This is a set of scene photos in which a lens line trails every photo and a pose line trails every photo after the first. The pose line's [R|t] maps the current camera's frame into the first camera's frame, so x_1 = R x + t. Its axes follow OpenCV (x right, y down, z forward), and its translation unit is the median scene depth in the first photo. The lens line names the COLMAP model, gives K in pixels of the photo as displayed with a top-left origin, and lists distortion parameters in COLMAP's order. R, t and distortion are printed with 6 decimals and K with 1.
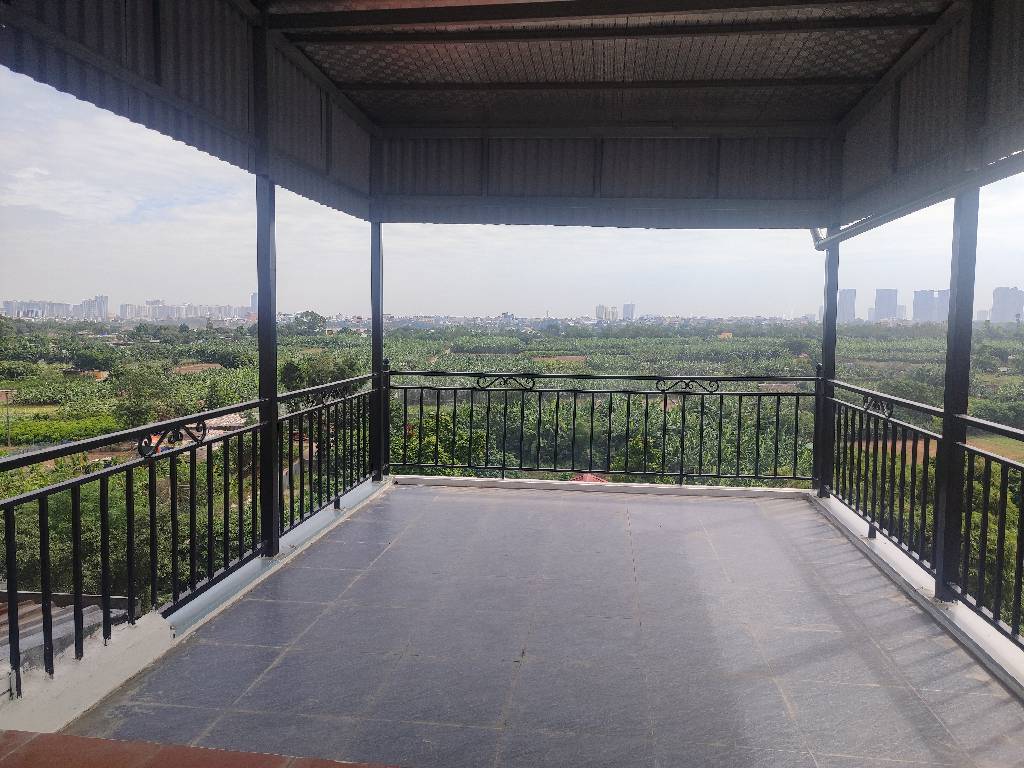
lens RADIAL K [[740.5, 0, 510.7], [0, 740.5, 390.1], [0, 0, 1]] dist [0.046721, -0.022136]
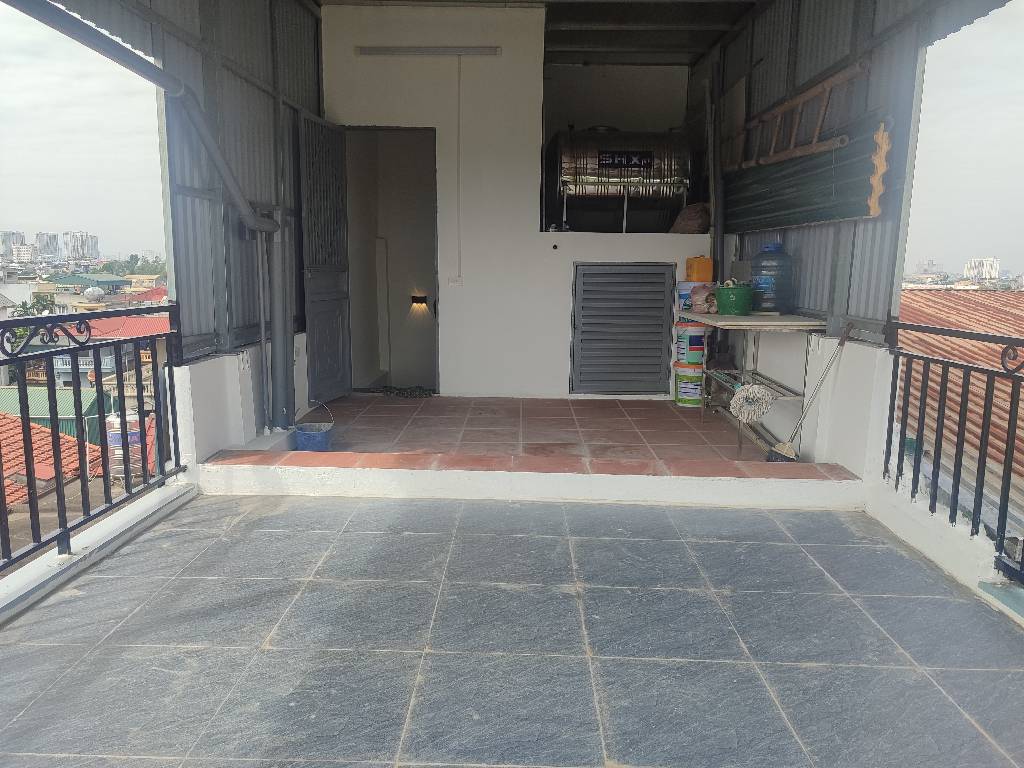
lens RADIAL K [[740.5, 0, 512.5], [0, 740.5, 385.3], [0, 0, 1]] dist [0.046721, -0.022136]
pose [[-0.993257, -0.002080, -0.115918, 0.143626], [-0.030175, 0.970019, 0.241148, -0.065757], [0.111941, 0.243020, -0.963541, 1.327596]]
